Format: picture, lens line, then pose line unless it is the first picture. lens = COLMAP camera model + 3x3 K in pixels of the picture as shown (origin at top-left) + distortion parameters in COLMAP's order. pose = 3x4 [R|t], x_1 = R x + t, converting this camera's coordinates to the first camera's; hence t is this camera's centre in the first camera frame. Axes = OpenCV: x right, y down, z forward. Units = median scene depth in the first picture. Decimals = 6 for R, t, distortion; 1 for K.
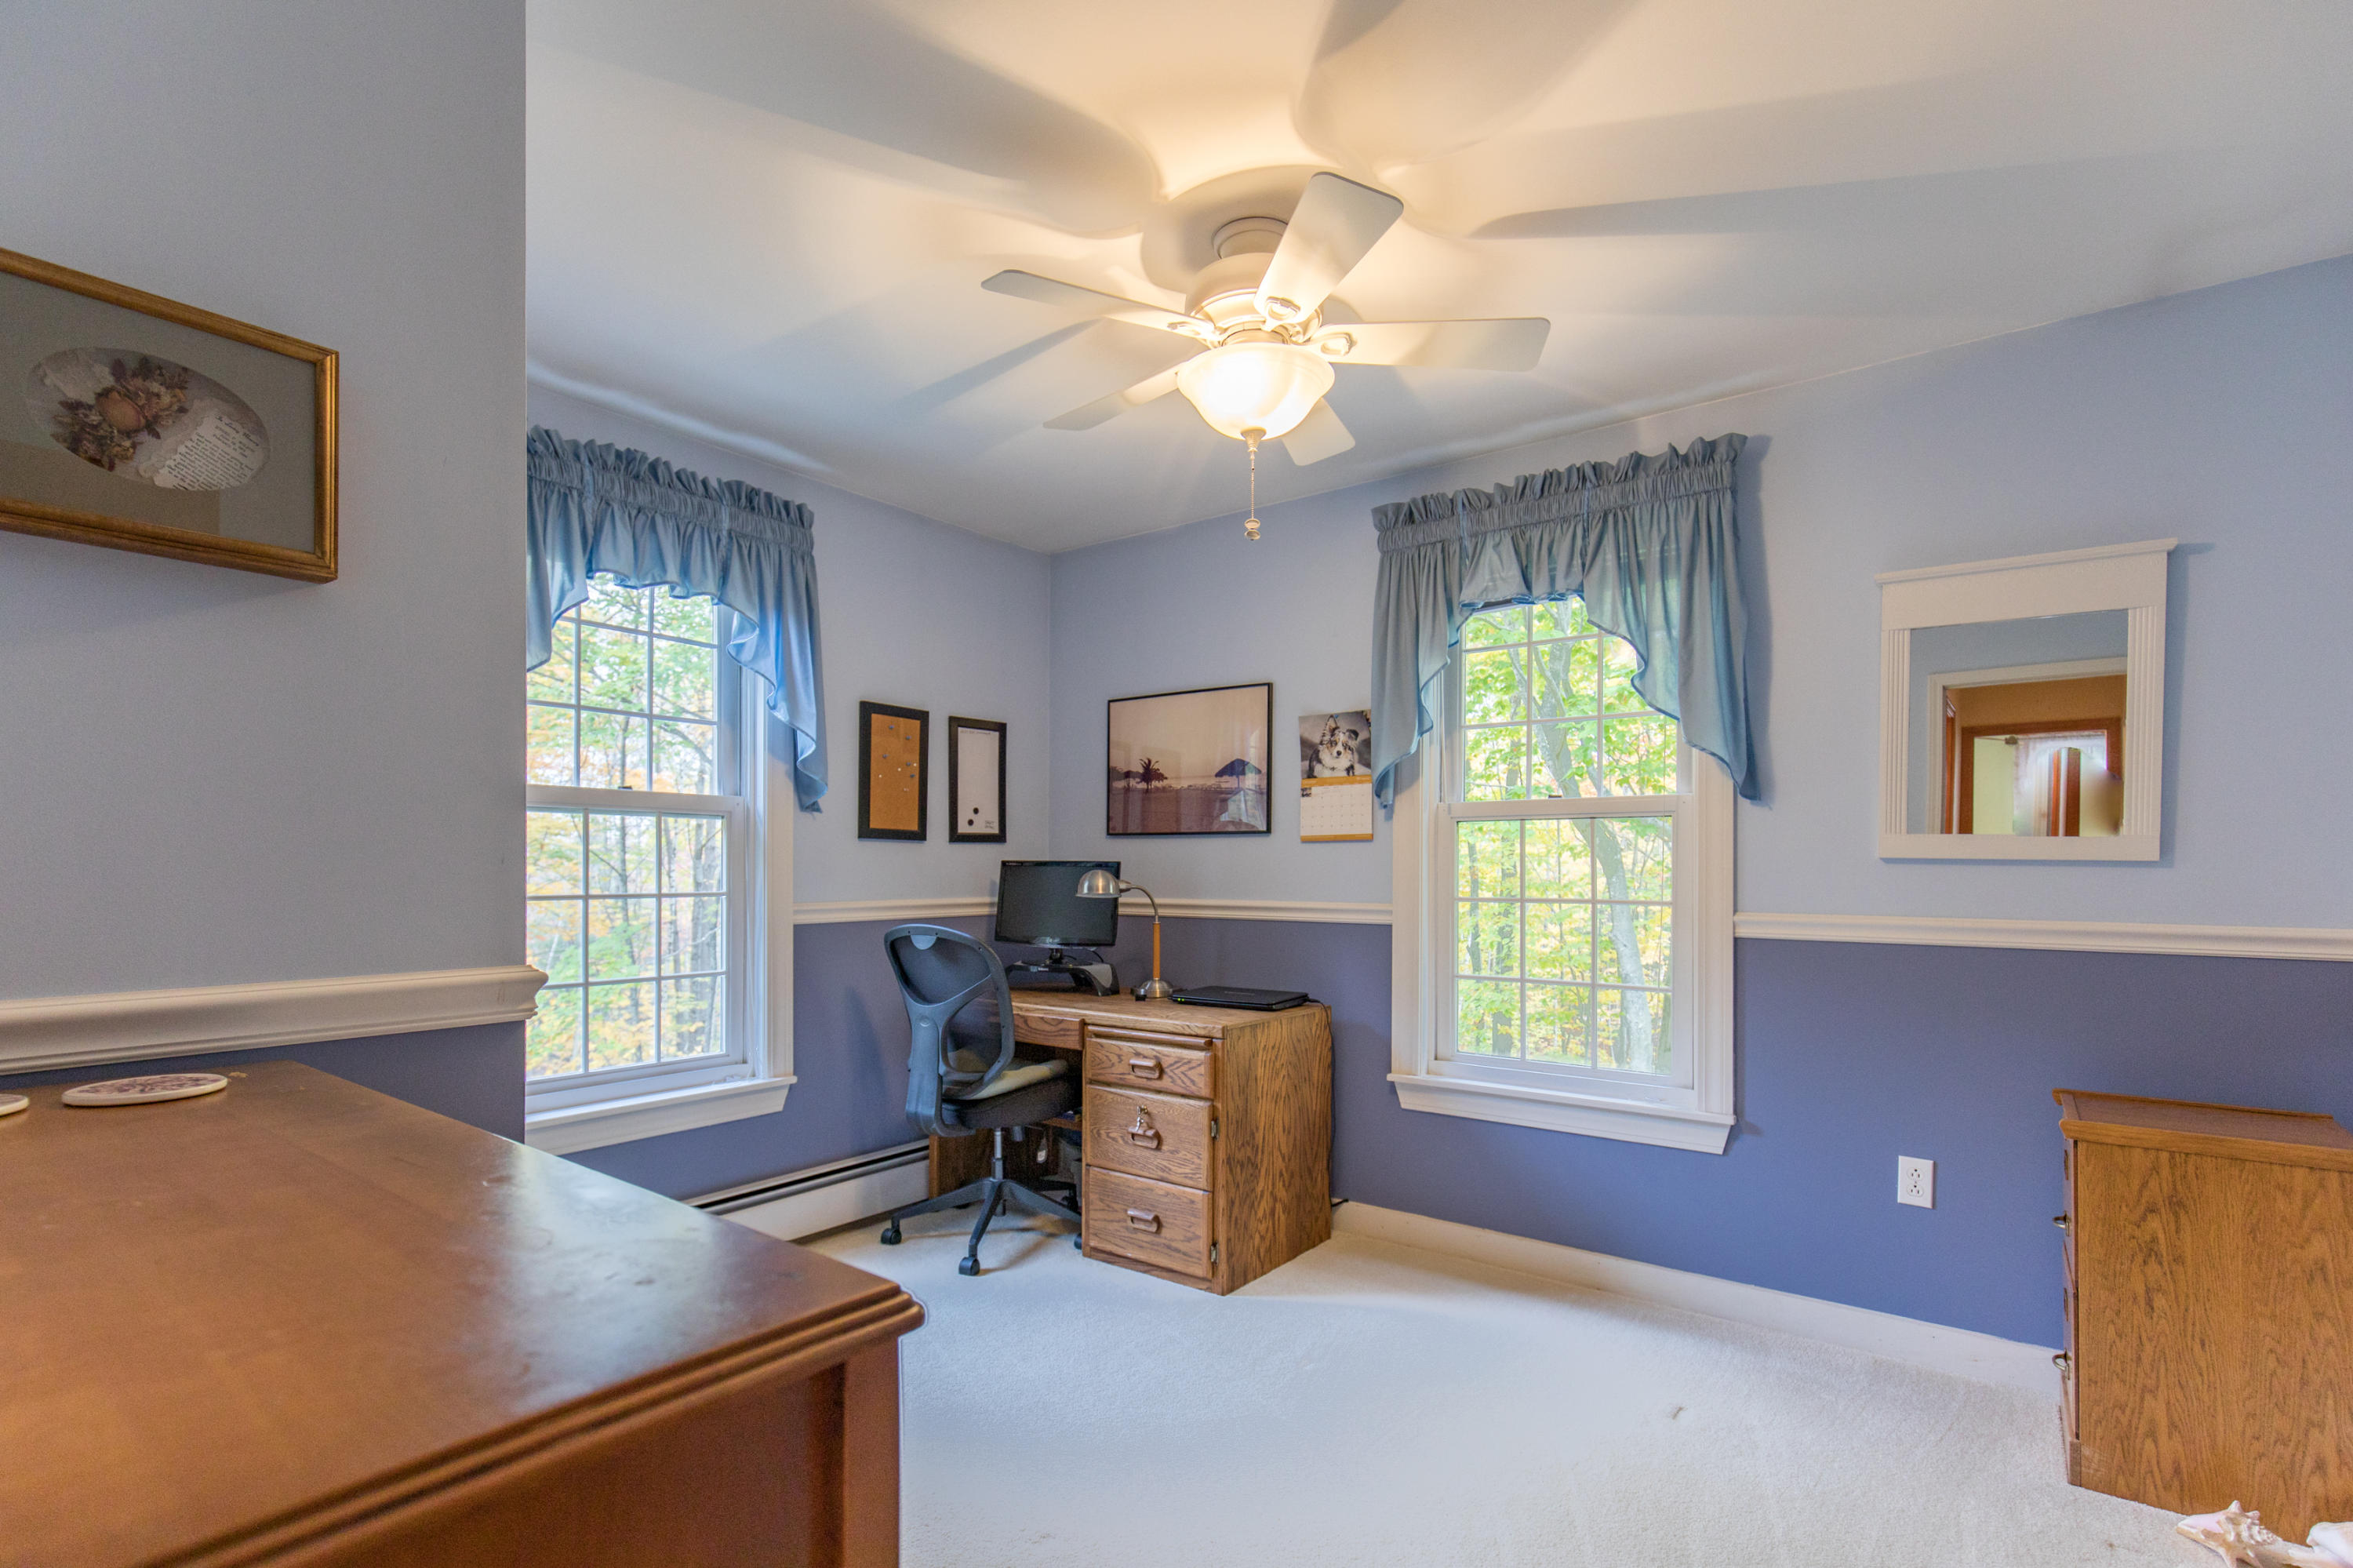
lens RADIAL K [[1081.6, 0, 1173.2], [0, 1081.6, 878.5], [0, 0, 1]] dist [0.000123, -0.000090]
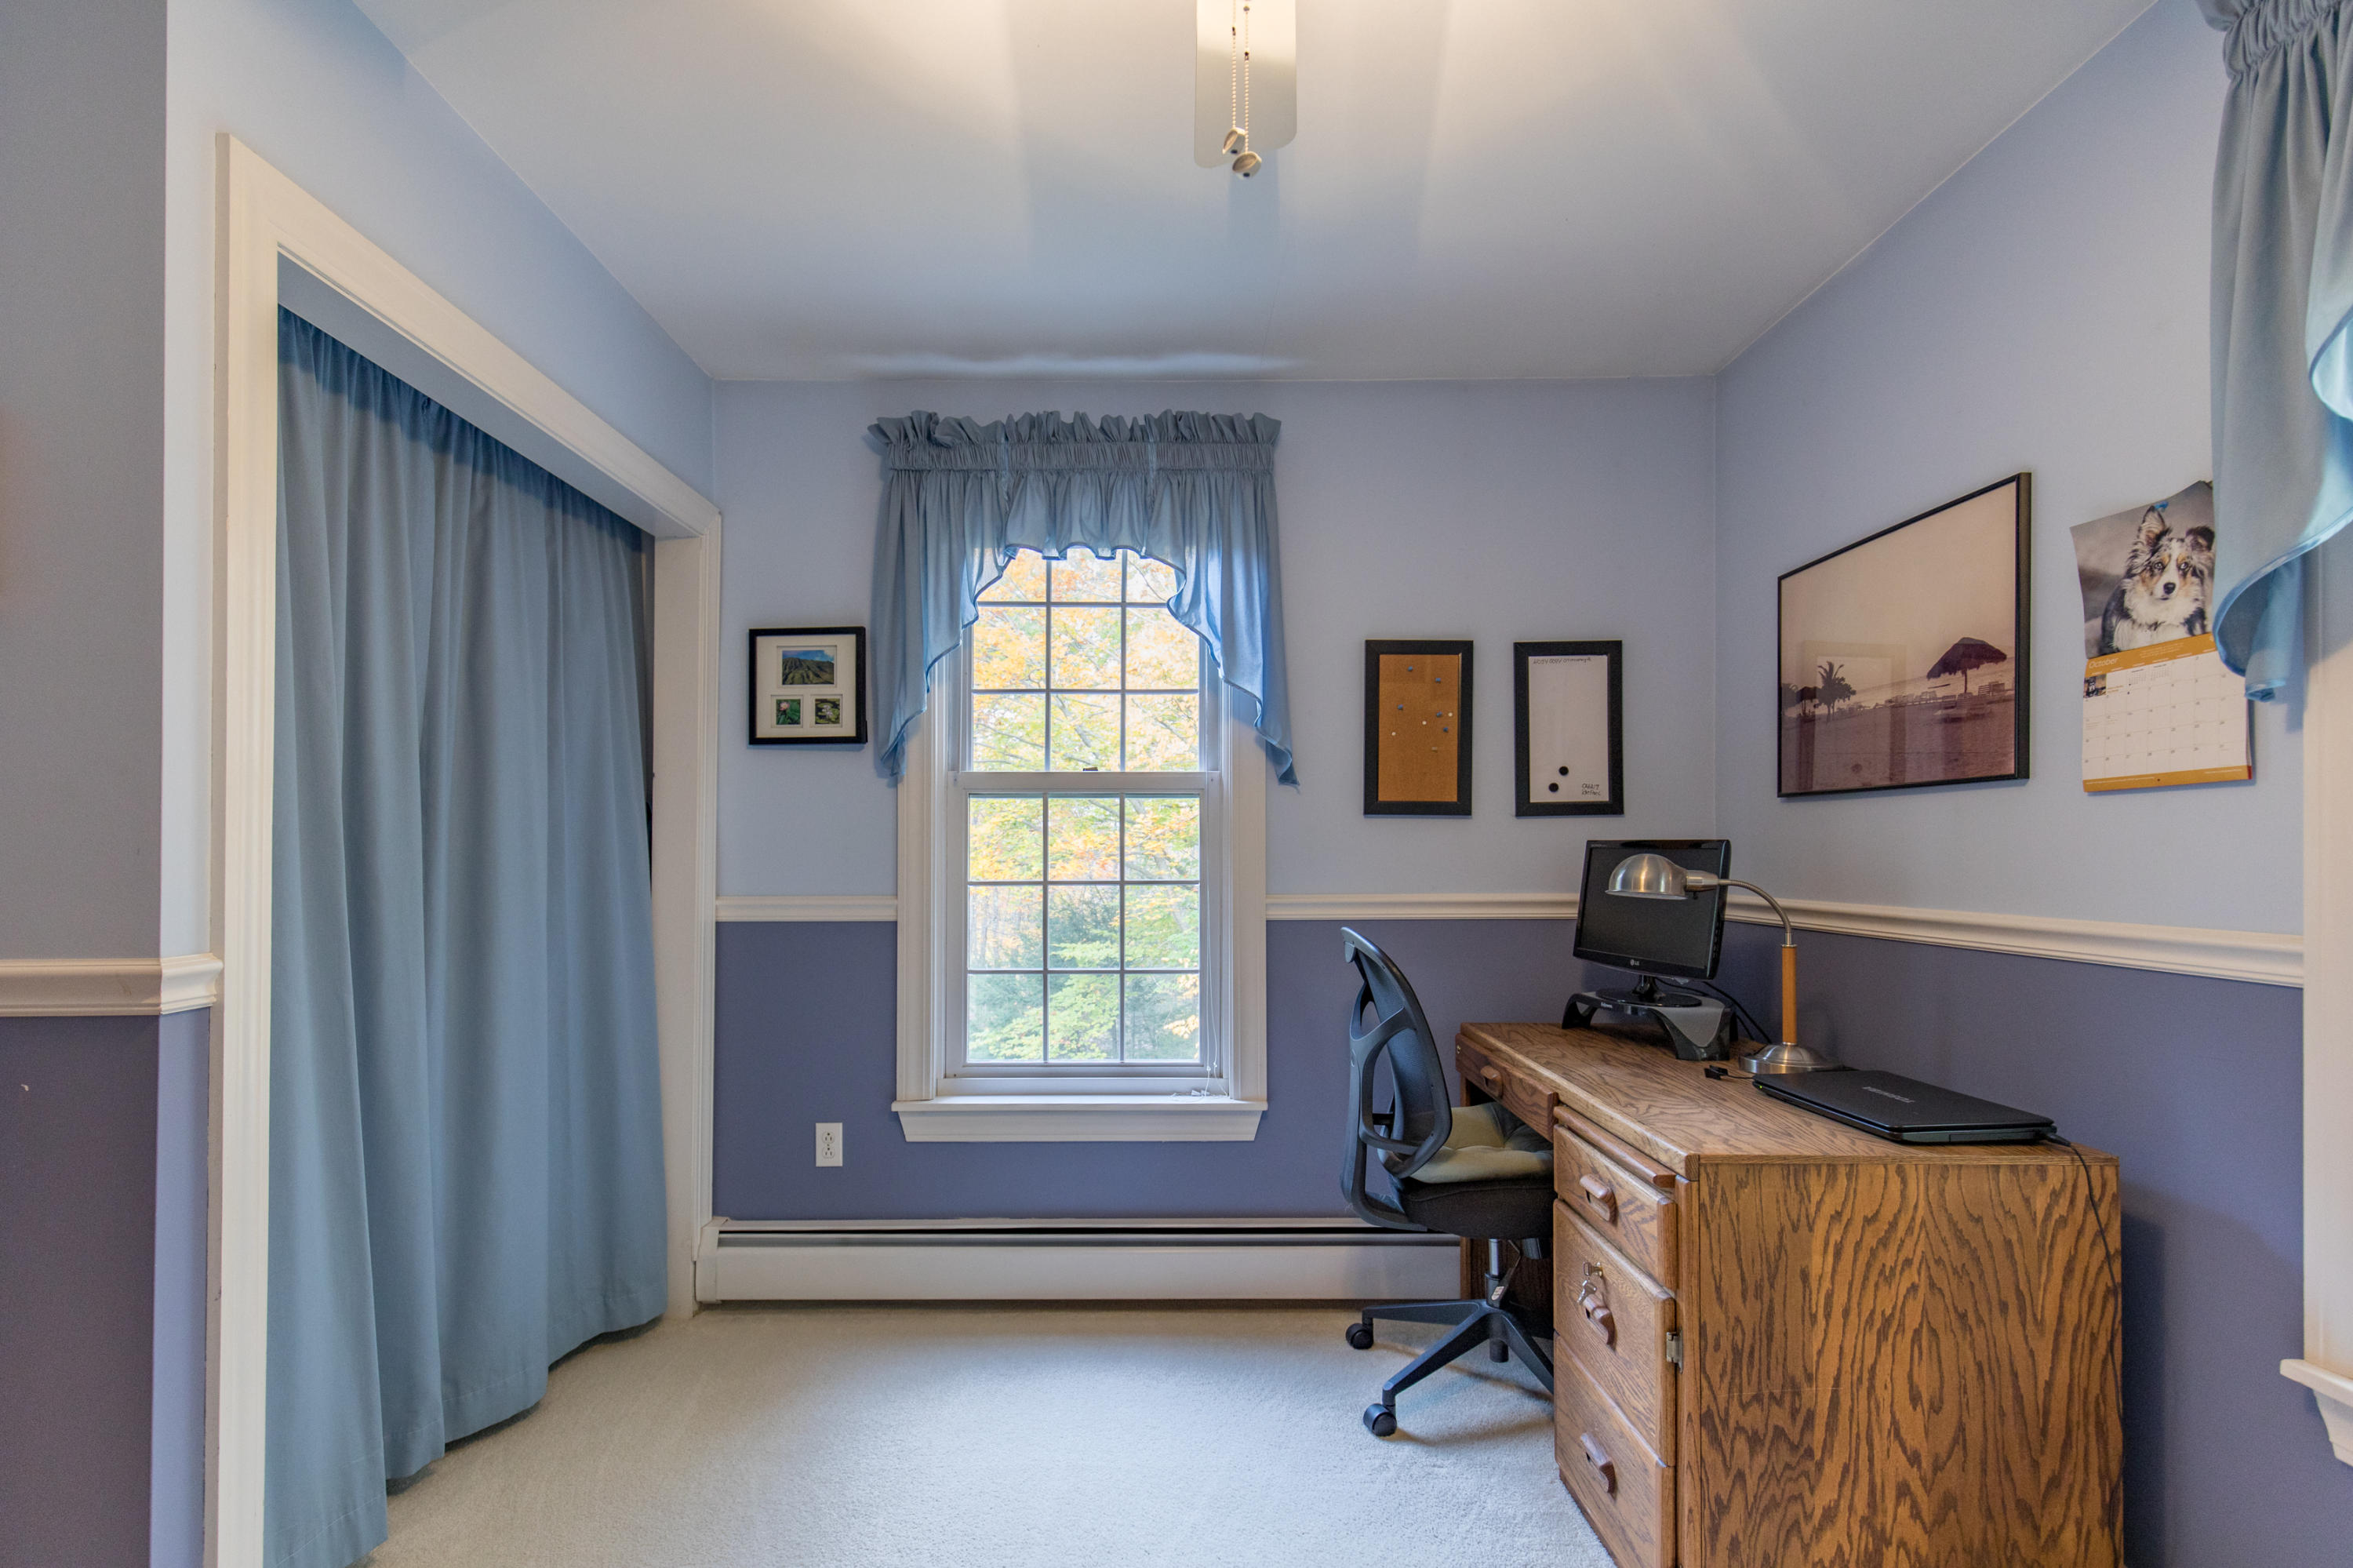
lens RADIAL K [[1099.5, 0, 1170.8], [0, 1099.5, 851.9], [0, 0, 1]] dist [0.003993, 0.000284]
pose [[0.602879, -0.004066, -0.797822, 0.268968], [-0.003532, 0.999964, -0.007765, -0.003166], [0.797825, 0.007499, 0.602842, 0.407713]]
